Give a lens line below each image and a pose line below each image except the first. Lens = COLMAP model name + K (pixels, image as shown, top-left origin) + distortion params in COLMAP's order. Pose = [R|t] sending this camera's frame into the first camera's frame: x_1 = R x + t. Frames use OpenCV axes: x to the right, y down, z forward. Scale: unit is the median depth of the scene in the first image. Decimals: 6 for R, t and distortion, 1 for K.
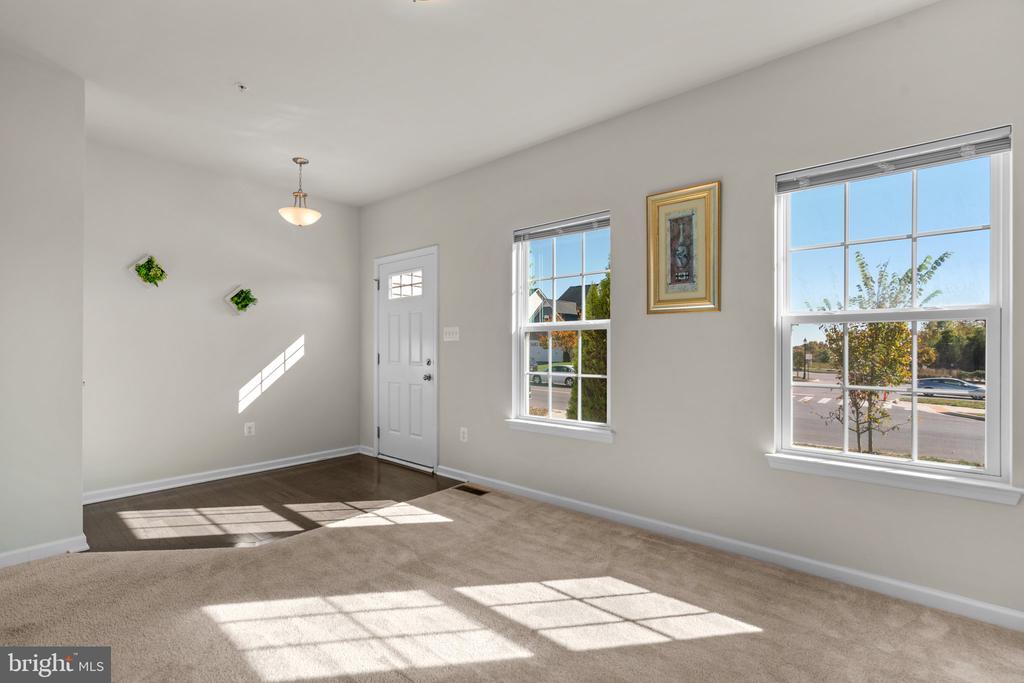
lens RADIAL K [[469.6, 0, 518.4], [0, 469.6, 346.7], [0, 0, 1]] dist [-0.000363, 0.000847]
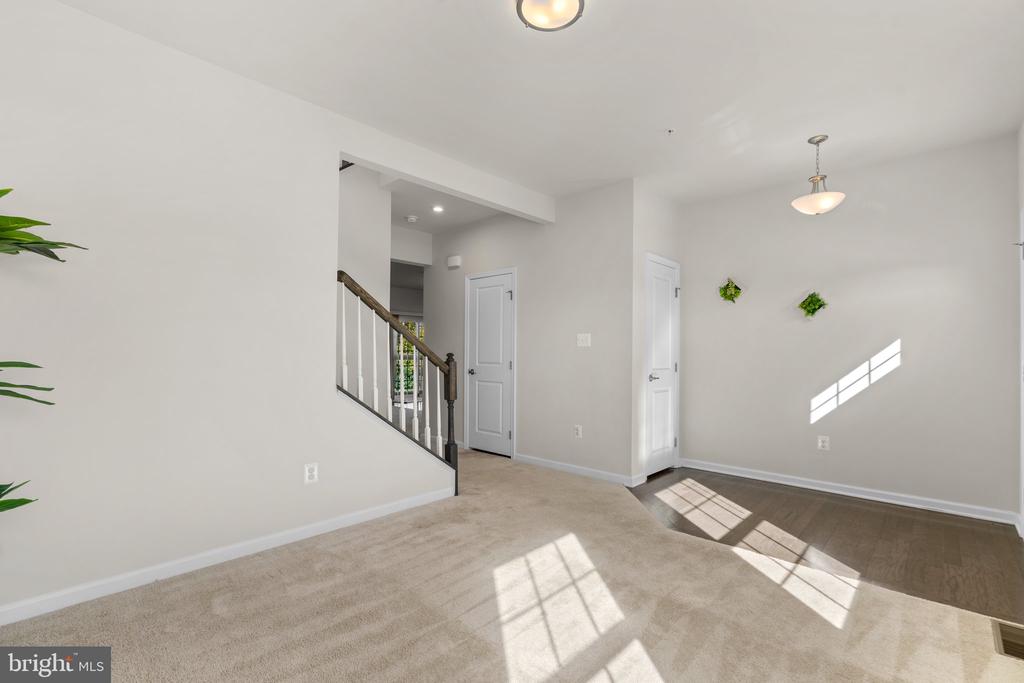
lens RADIAL K [[469.6, 0, 512.9], [0, 469.6, 351.1], [0, 0, 1]] dist [-0.000363, 0.000847]
pose [[-0.053268, -0.004354, -0.998571, 0.497133], [-0.003243, 0.999986, -0.004187, -0.000200], [0.998575, 0.003015, -0.053282, 0.563551]]
